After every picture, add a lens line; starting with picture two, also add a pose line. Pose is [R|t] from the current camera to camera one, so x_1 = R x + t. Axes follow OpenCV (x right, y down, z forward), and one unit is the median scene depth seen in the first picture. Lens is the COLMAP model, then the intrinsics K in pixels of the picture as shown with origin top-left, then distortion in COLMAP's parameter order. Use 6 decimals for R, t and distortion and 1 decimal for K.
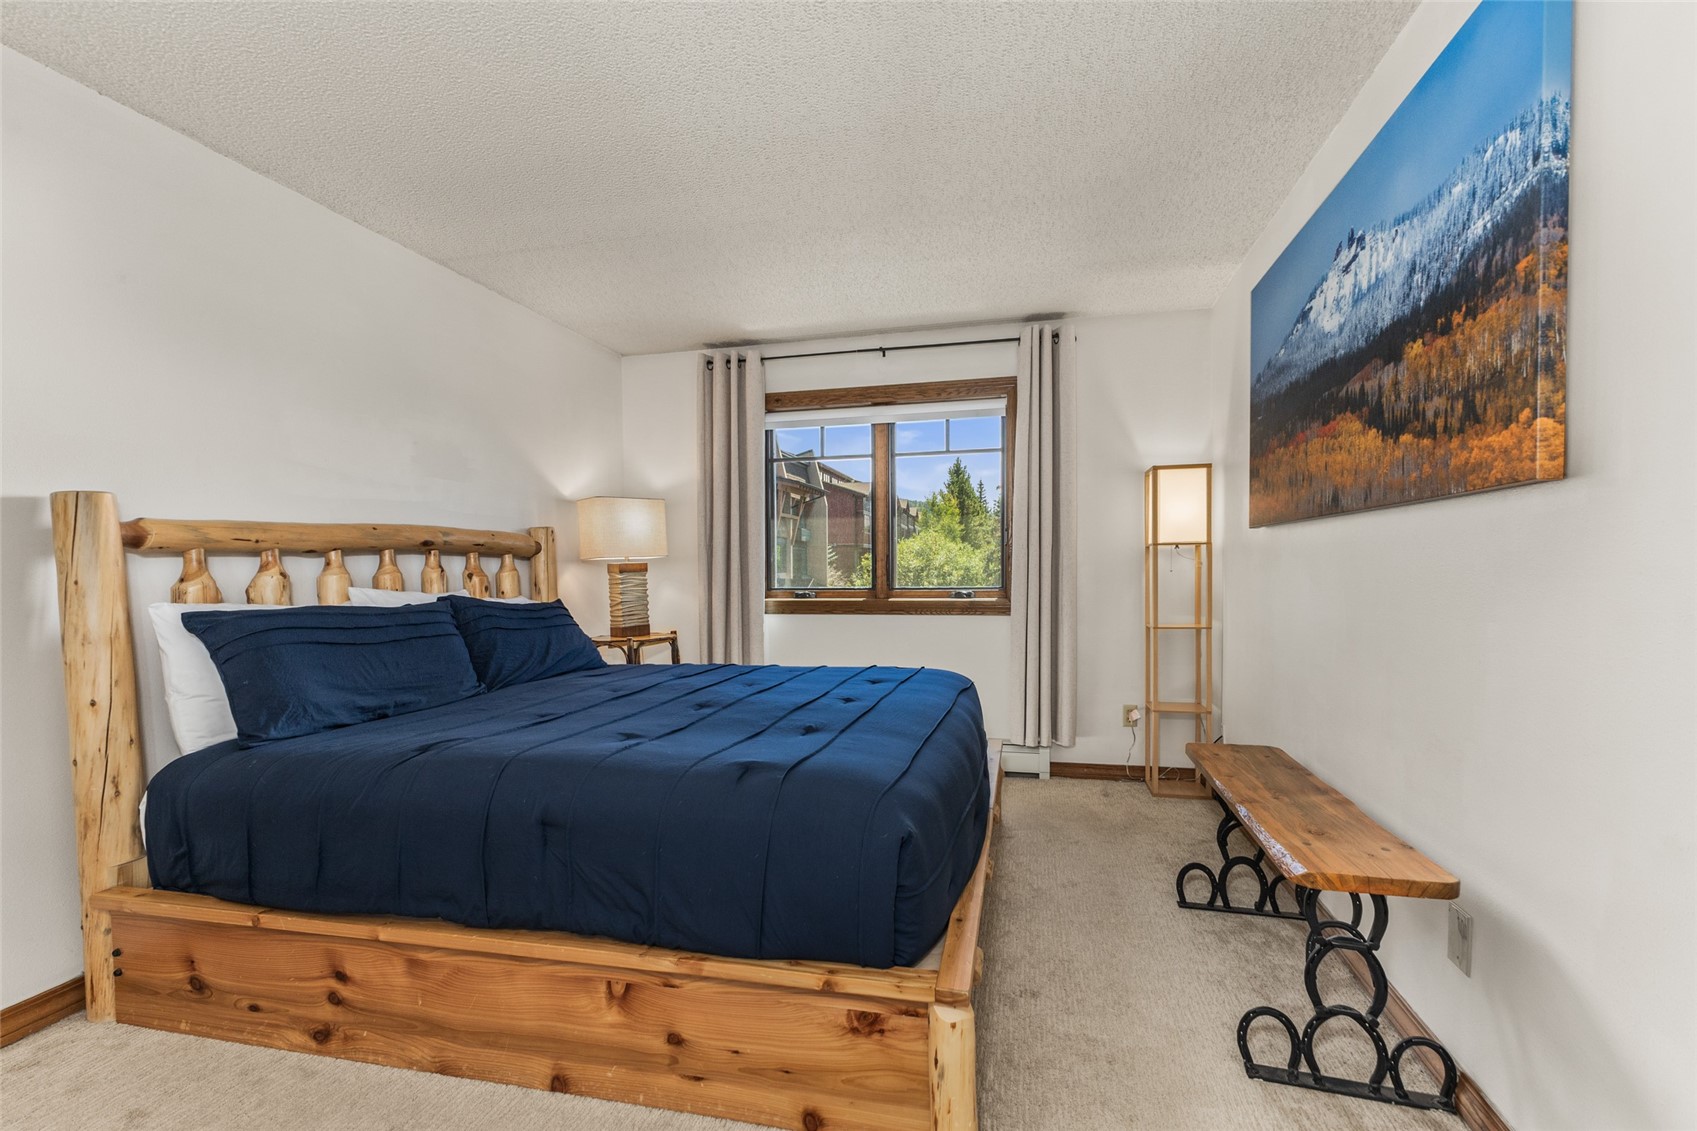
lens RADIAL K [[753.1, 0, 855.1], [0, 753.1, 566.0], [0, 0, 1]] dist [0.010077, -0.000532]
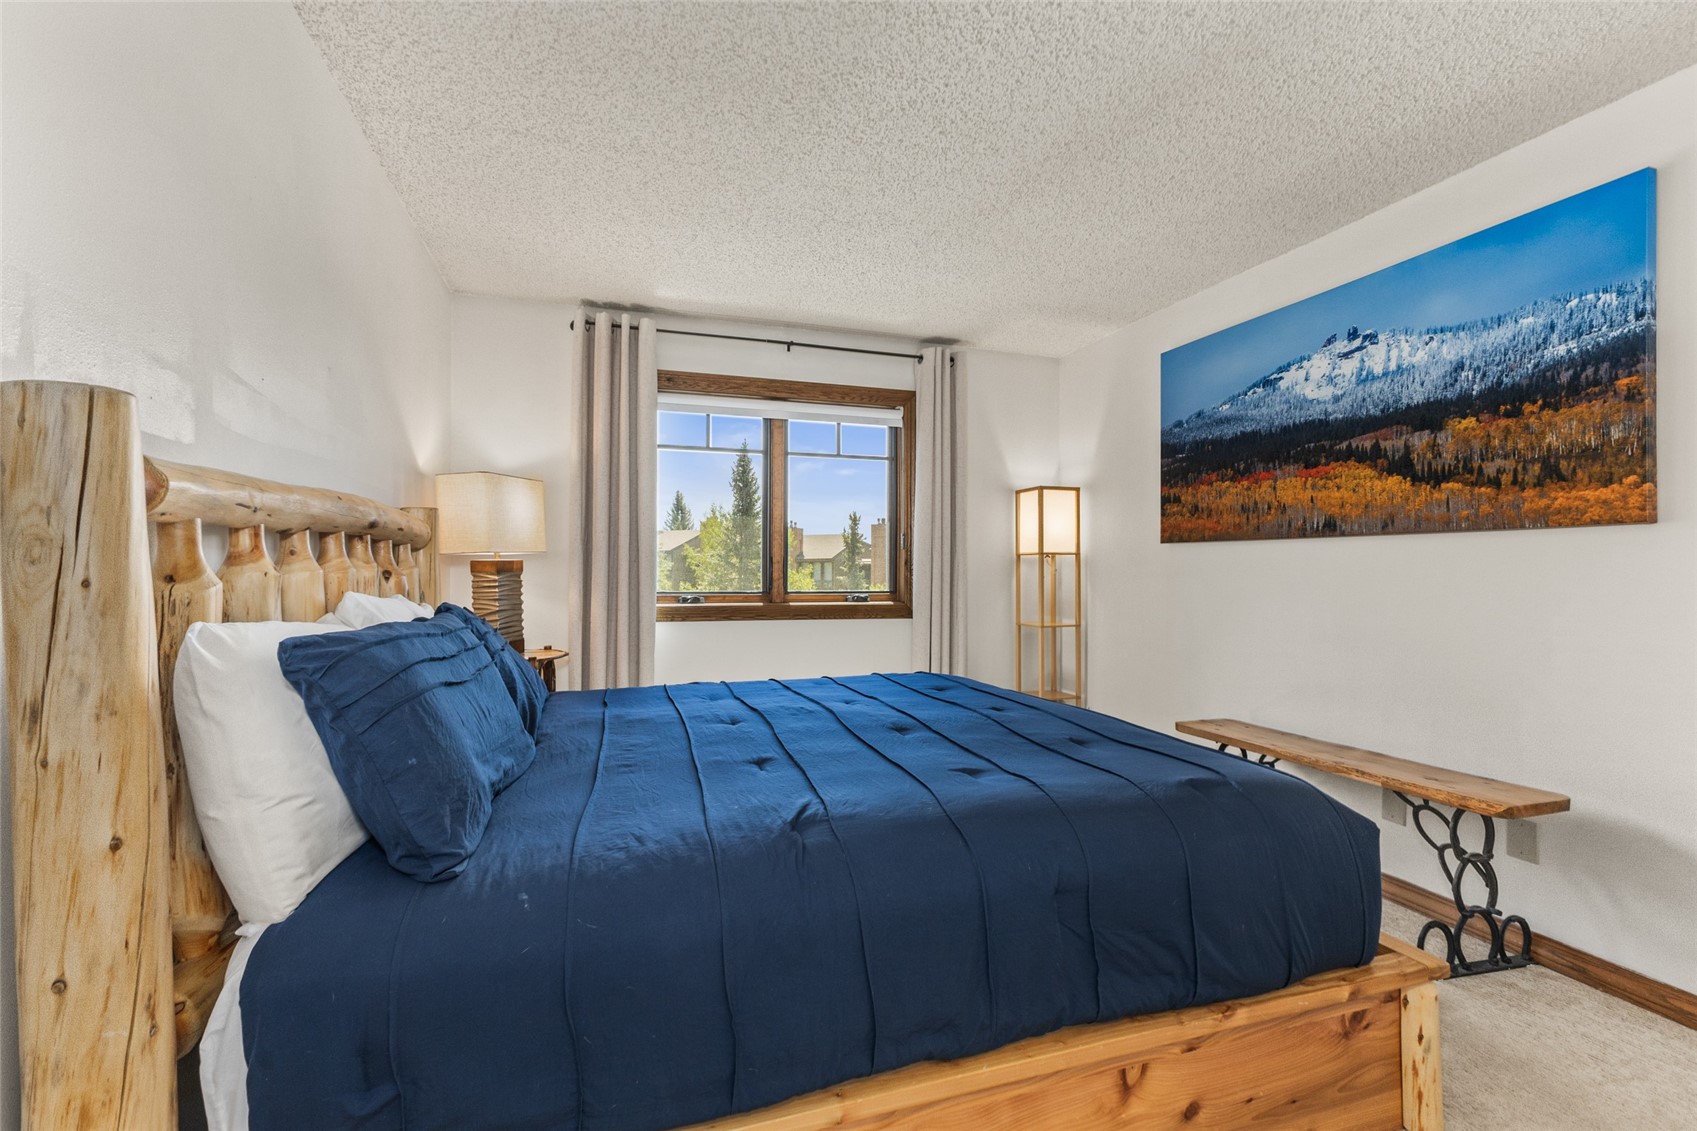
lens RADIAL K [[729.2, 0, 873.8], [0, 729.2, 546.0], [0, 0, 1]] dist [0.001696, 0.001098]
pose [[0.857977, 0.031671, 0.512711, -0.604729], [-0.014977, 0.999216, -0.036660, 0.005844], [-0.513470, 0.023775, 0.857778, 0.269859]]
